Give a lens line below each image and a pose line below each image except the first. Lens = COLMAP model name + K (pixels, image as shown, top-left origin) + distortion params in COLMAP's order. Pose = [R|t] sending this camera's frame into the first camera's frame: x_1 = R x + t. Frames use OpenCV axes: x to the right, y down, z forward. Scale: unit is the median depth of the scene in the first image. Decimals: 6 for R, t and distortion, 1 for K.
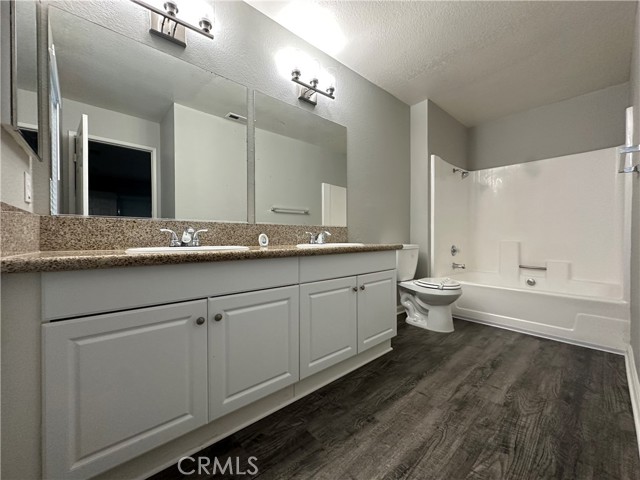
lens RADIAL K [[253.3, 0, 317.9], [0, 253.3, 236.8], [0, 0, 1]] dist [-0.008337, -0.000016]
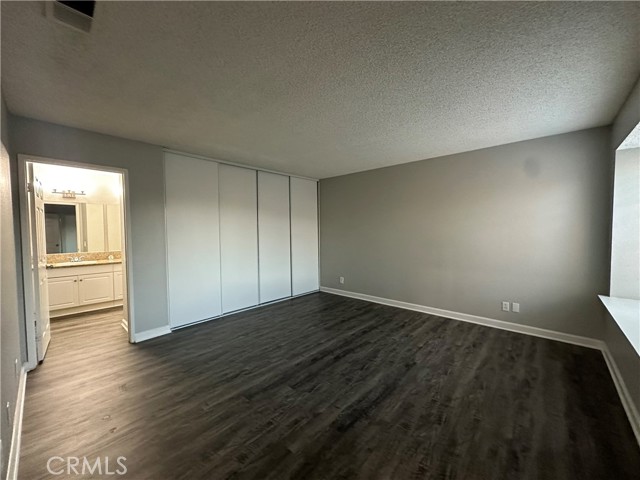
lens RADIAL K [[253.3, 0, 319.1], [0, 253.3, 239.5], [0, 0, 1]] dist [-0.008337, -0.000016]
pose [[0.993404, -0.017676, 0.113296, 1.841277], [0.013980, 0.999347, 0.033329, -0.260208], [-0.113811, -0.031525, 0.993002, -2.132869]]
